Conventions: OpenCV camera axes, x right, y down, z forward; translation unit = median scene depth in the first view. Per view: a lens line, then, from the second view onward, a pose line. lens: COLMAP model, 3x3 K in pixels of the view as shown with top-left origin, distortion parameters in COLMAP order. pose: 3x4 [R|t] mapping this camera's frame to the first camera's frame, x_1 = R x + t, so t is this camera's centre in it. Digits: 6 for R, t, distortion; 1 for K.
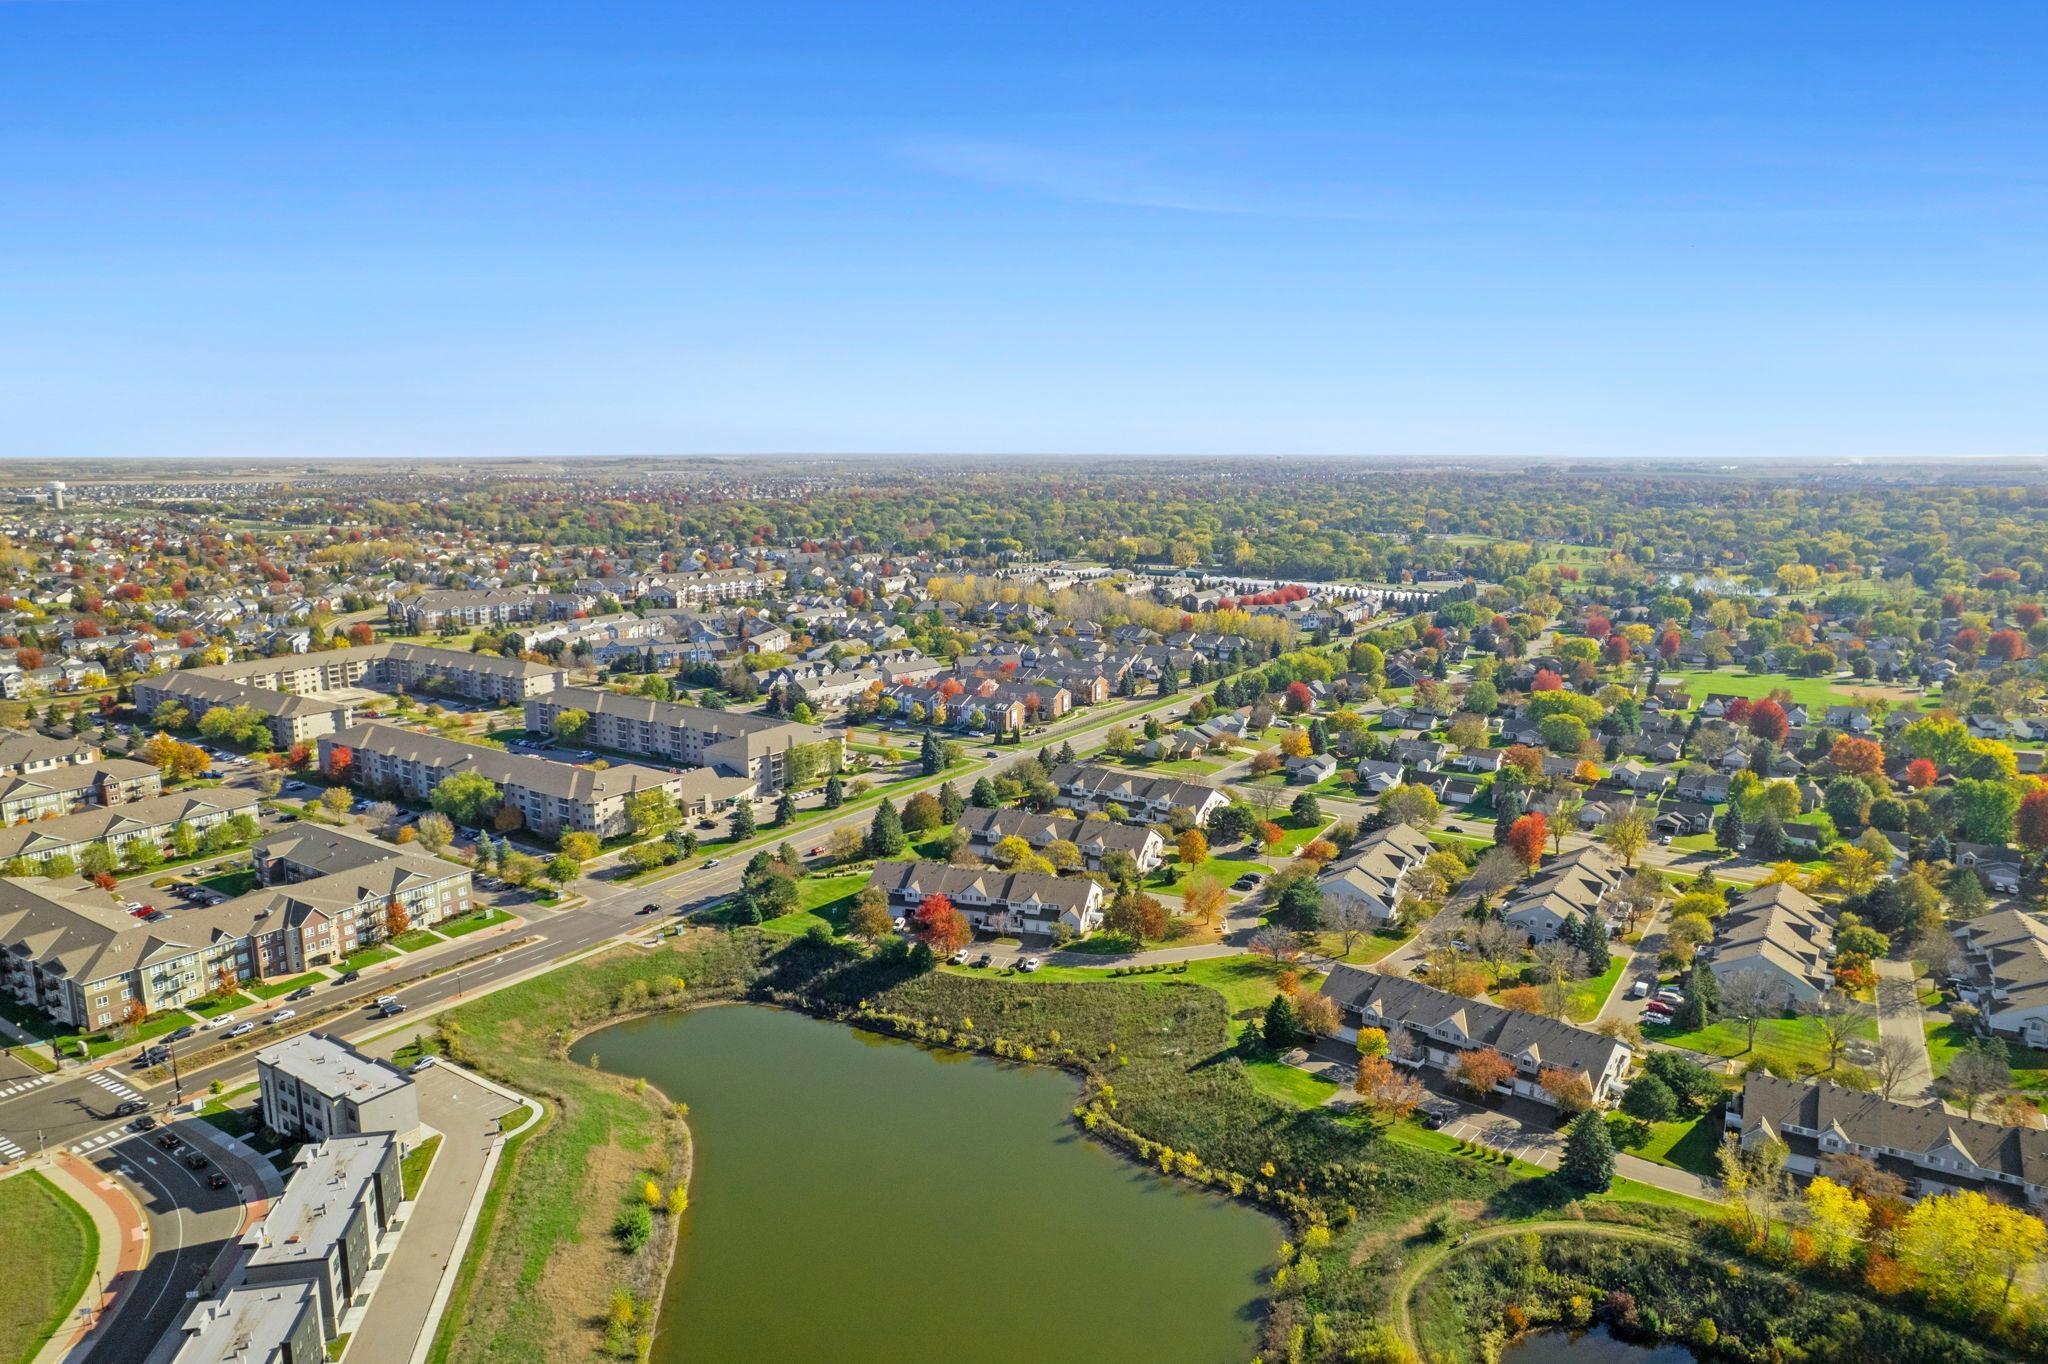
lens RADIAL K [[1326.7, 0, 1035.8], [0, 1326.7, 685.1], [0, 0, 1]] dist [-0.068588, 0.054037]
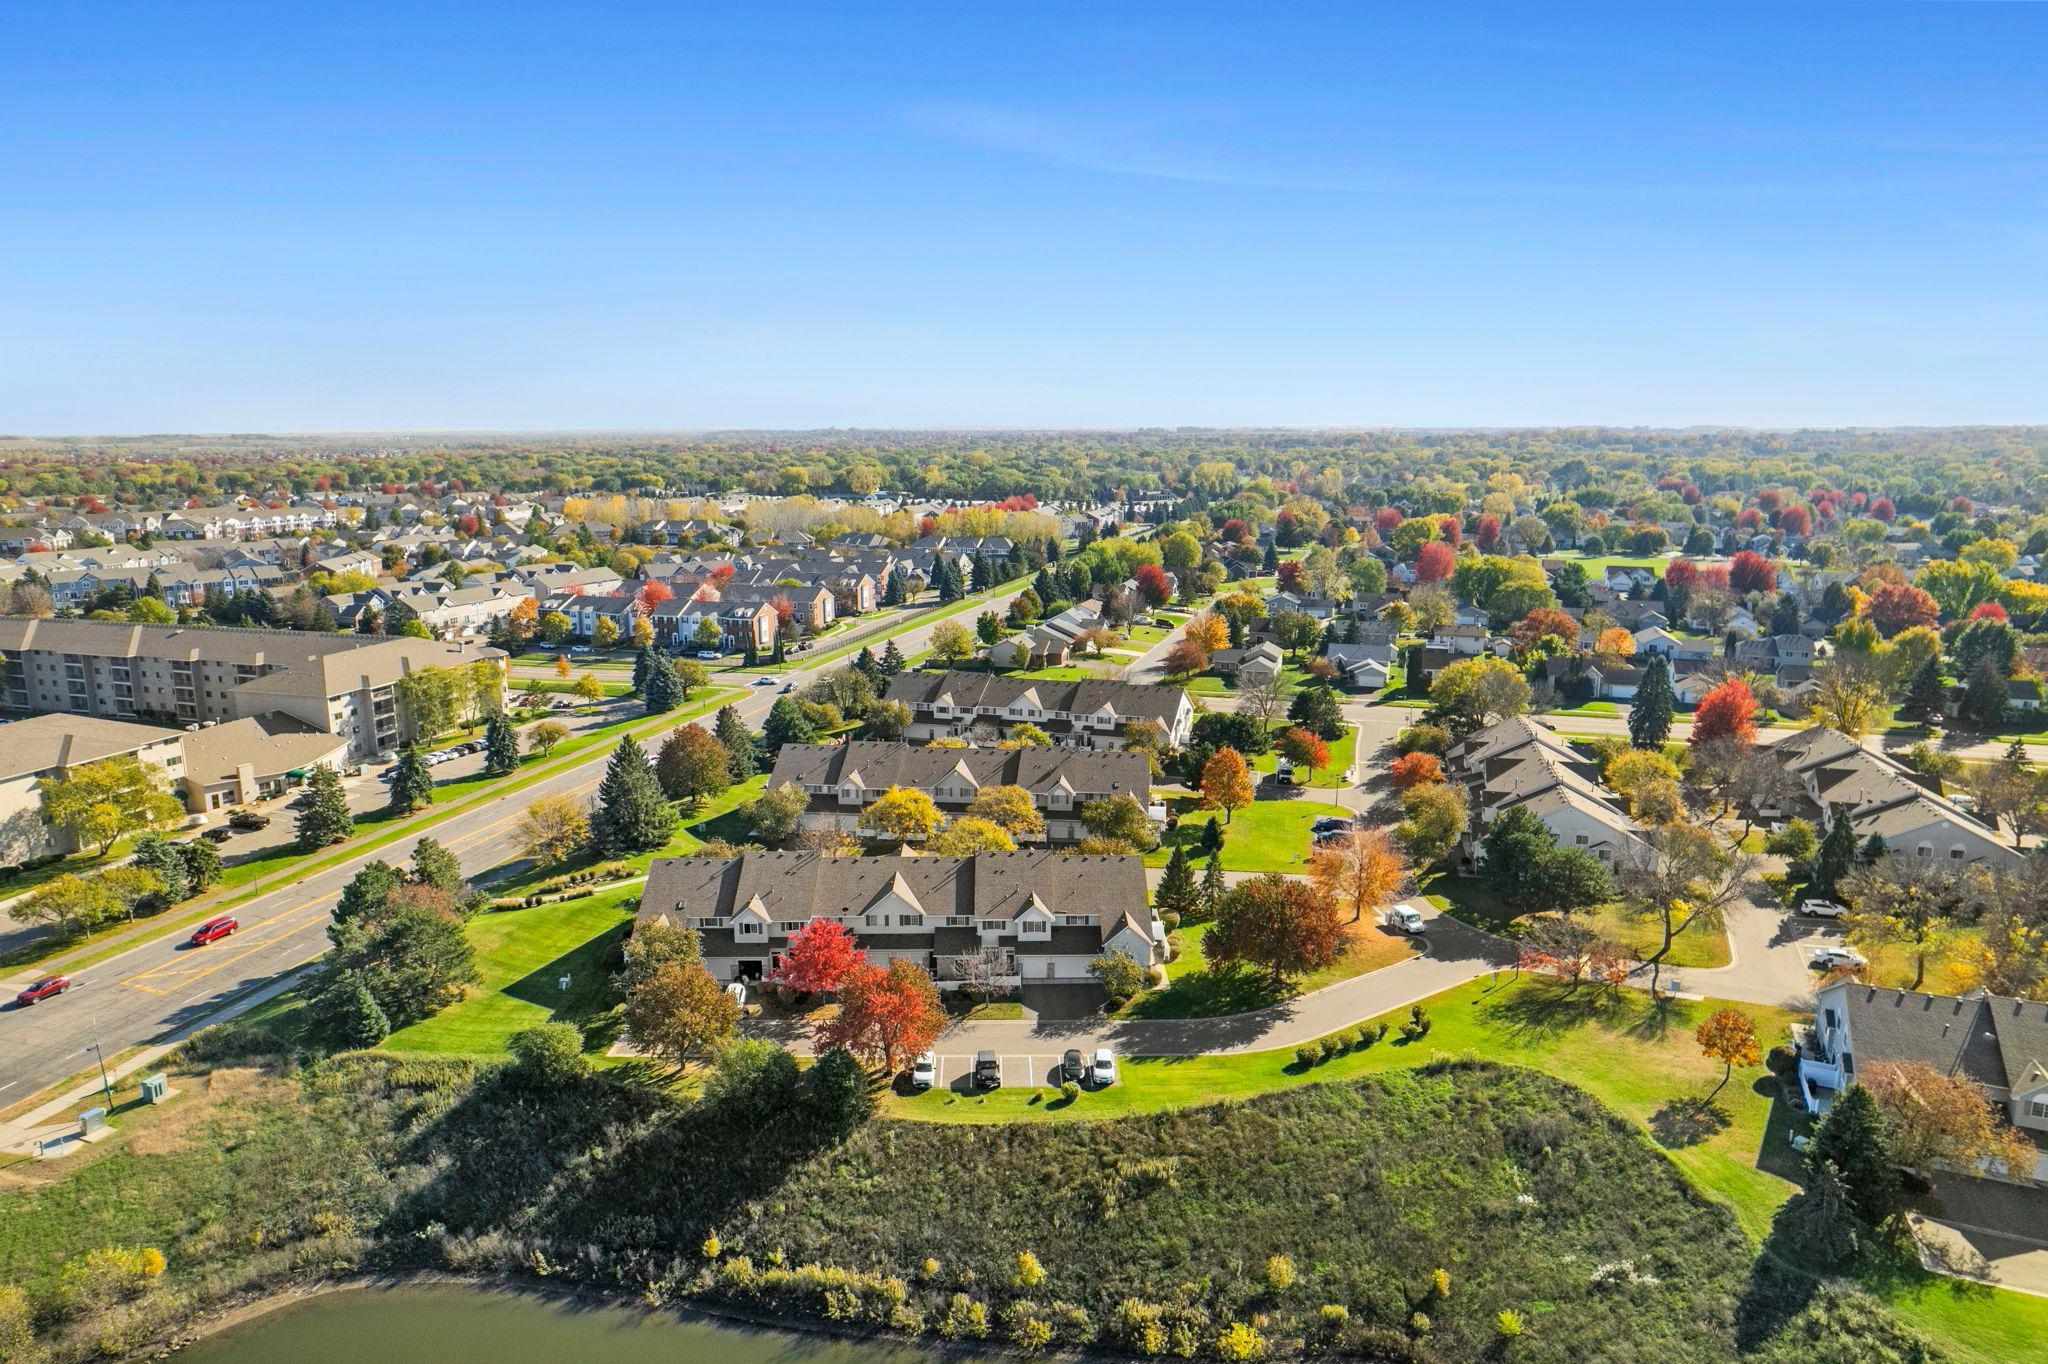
lens RADIAL K [[1326.7, 0, 1027.5], [0, 1326.7, 686.7], [0, 0, 1]] dist [-0.068588, 0.054037]
pose [[0.959280, -0.062343, 0.275491, -0.112773], [0.057454, 0.998015, 0.025790, 0.067148], [-0.276552, -0.008912, 0.960958, 0.513430]]
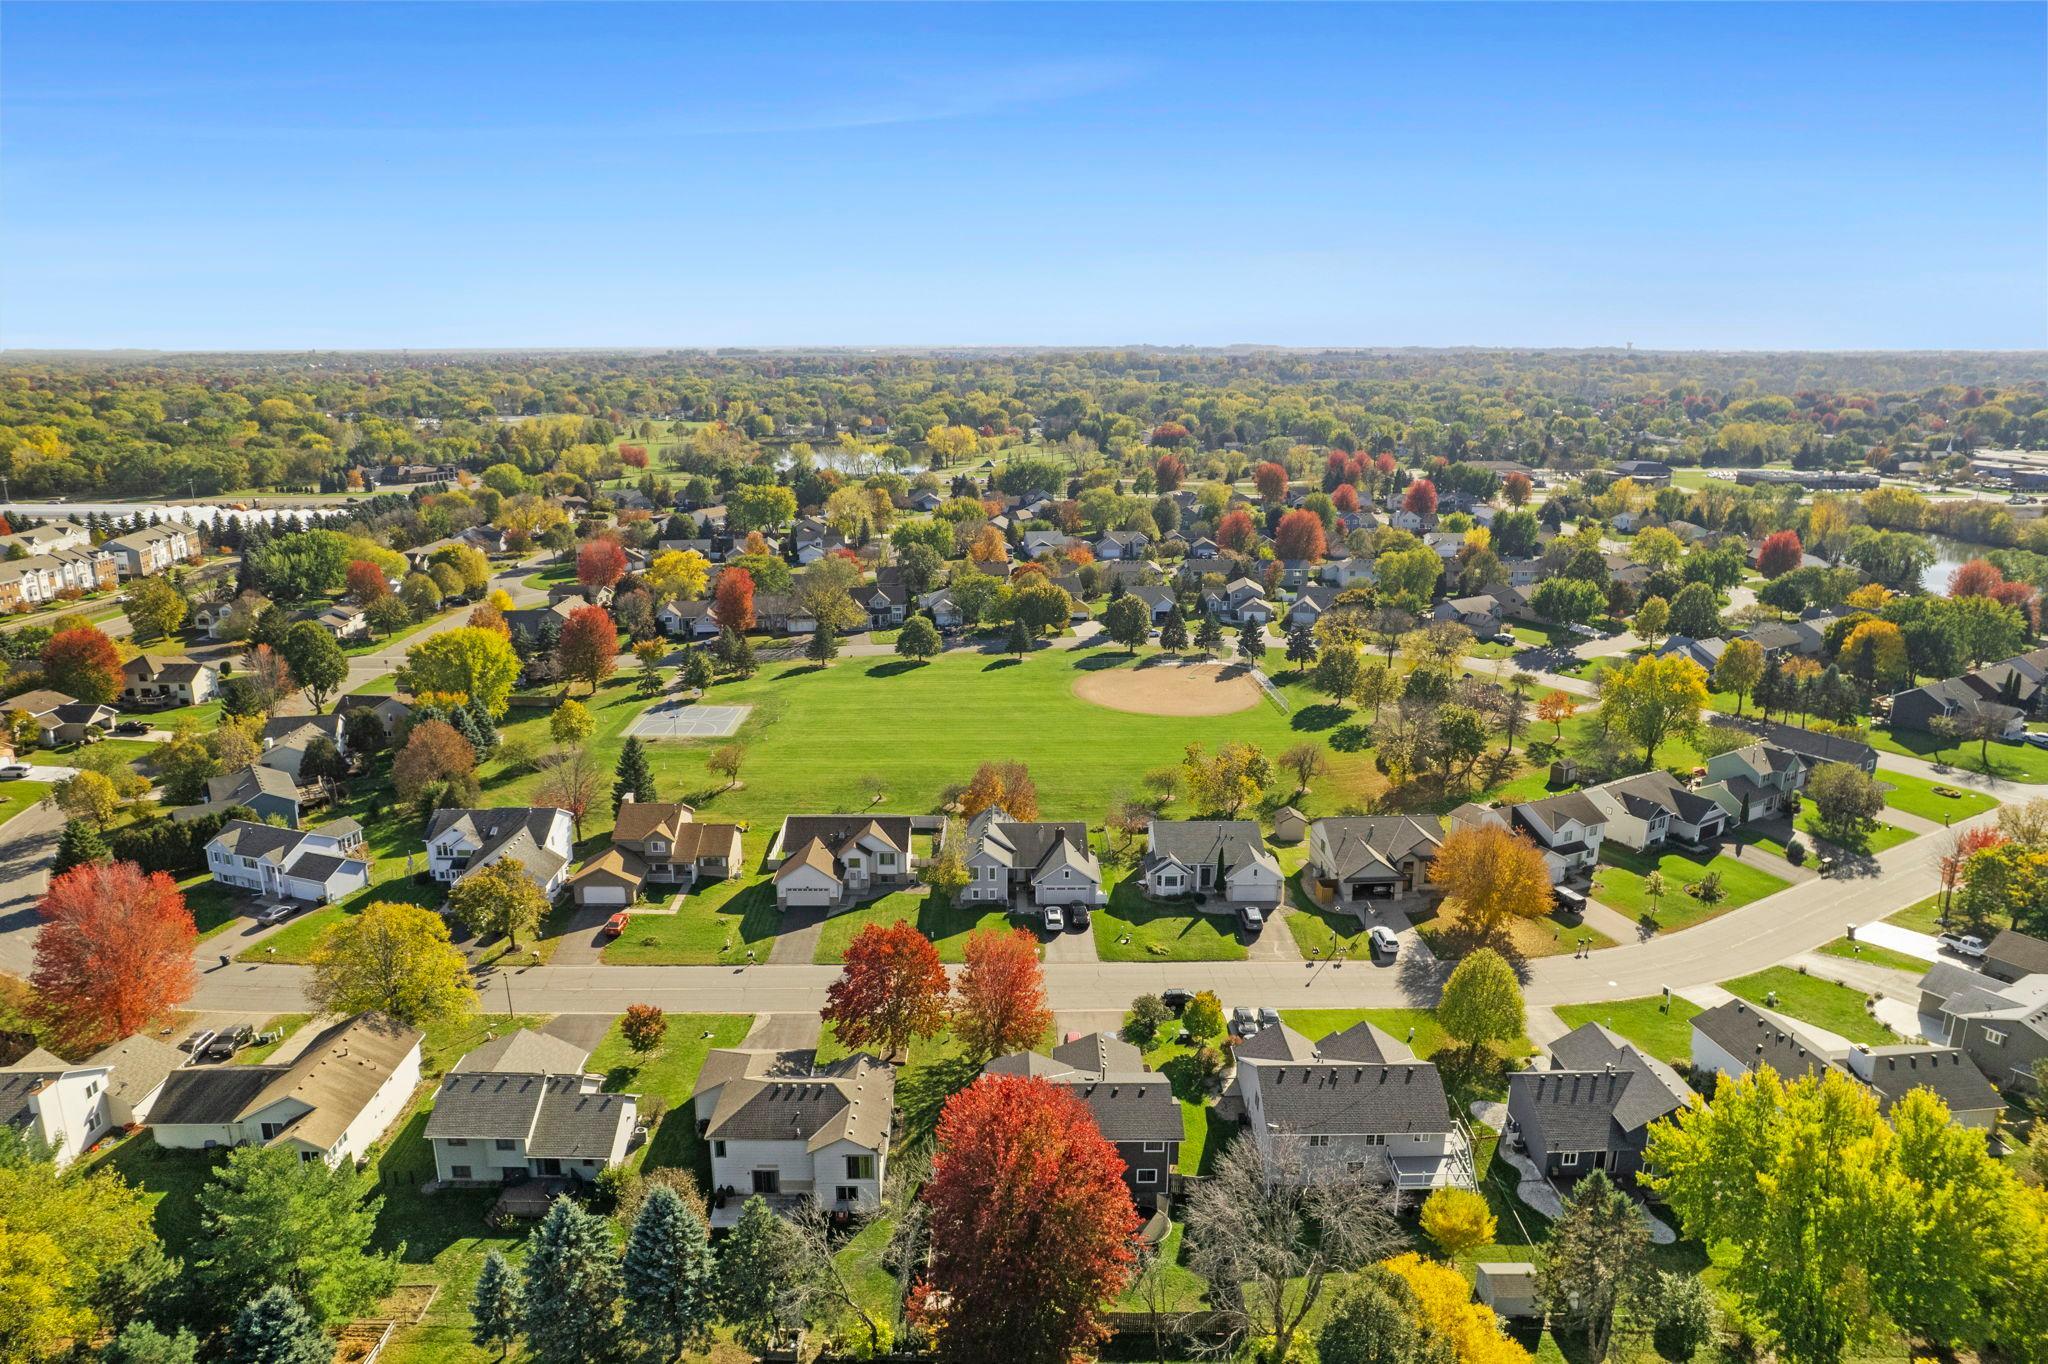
lens RADIAL K [[1326.7, 0, 1014.9], [0, 1326.7, 685.2], [0, 0, 1]] dist [-0.068588, 0.054037]
pose [[0.832012, -0.142076, 0.536255, 0.671811], [0.100013, 0.989225, 0.106914, -0.084760], [-0.545667, -0.035322, 0.837257, 1.210716]]
